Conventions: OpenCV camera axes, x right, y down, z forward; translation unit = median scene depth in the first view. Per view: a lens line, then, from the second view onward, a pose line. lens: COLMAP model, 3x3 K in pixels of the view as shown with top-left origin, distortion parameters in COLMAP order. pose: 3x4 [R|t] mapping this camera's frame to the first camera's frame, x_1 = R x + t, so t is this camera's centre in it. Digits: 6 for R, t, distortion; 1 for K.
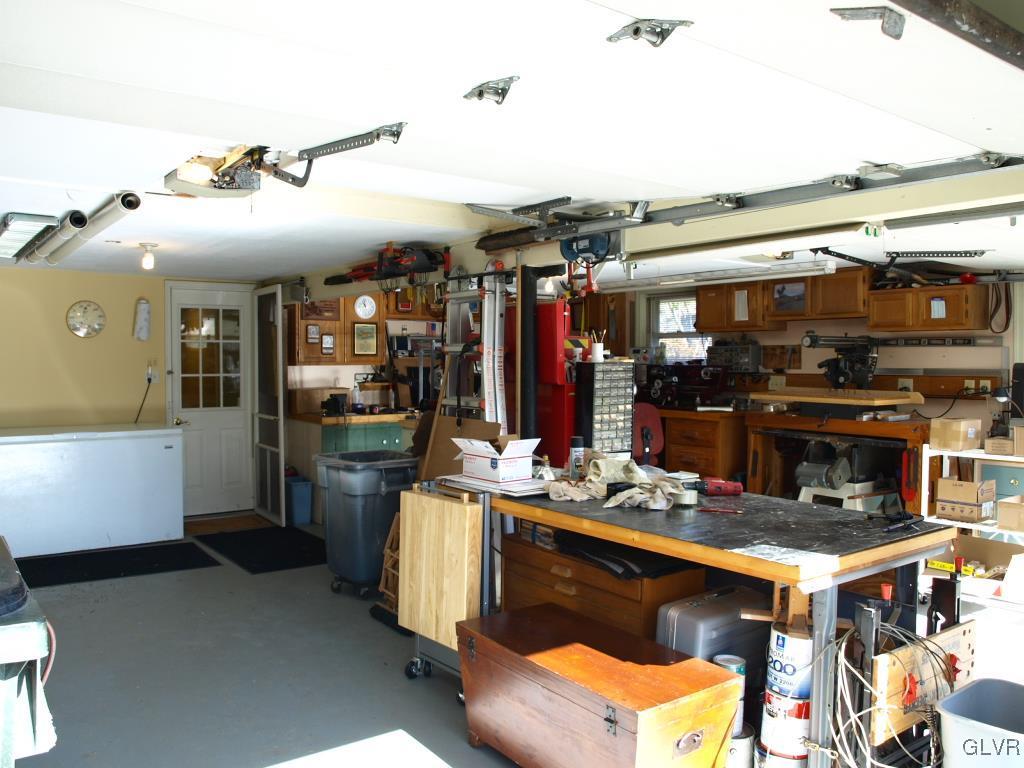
lens RADIAL K [[838.7, 0, 508.6], [0, 838.7, 384.4], [0, 0, 1]] dist [-0.093717, 0.033652]
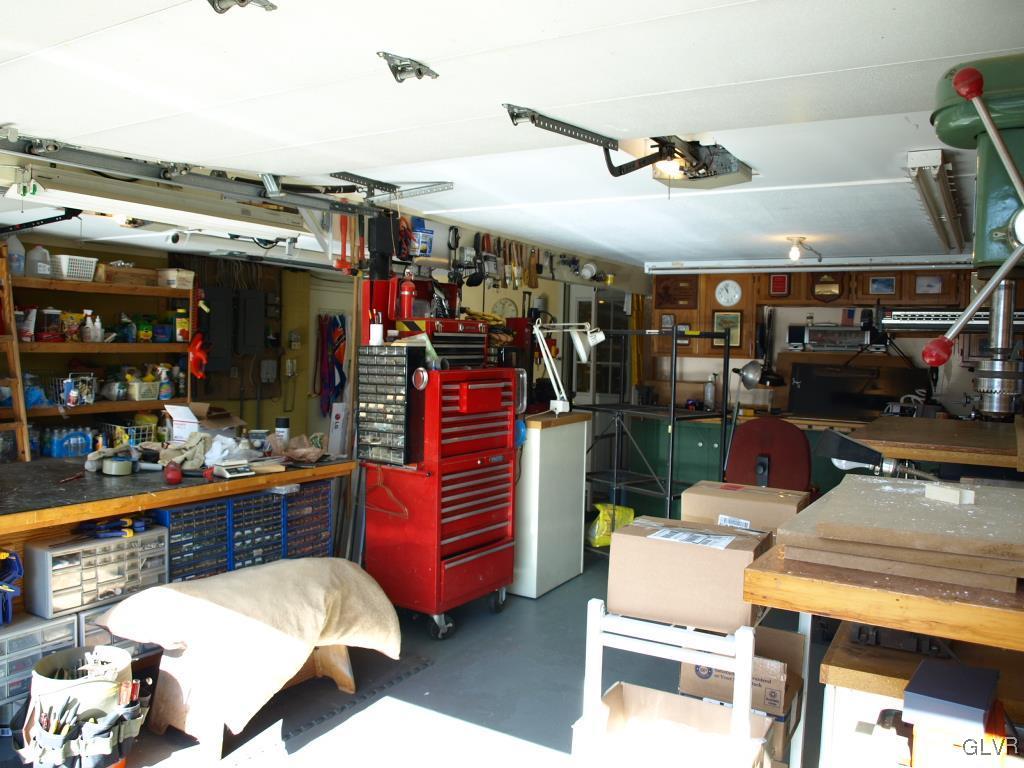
lens RADIAL K [[838.7, 0, 508.4], [0, 838.7, 383.0], [0, 0, 1]] dist [-0.093717, 0.033652]
pose [[0.377758, 0.049292, -0.924591, 0.570329], [-0.052936, 0.998098, 0.031583, -0.012490], [0.924390, 0.037014, 0.379649, 0.453275]]
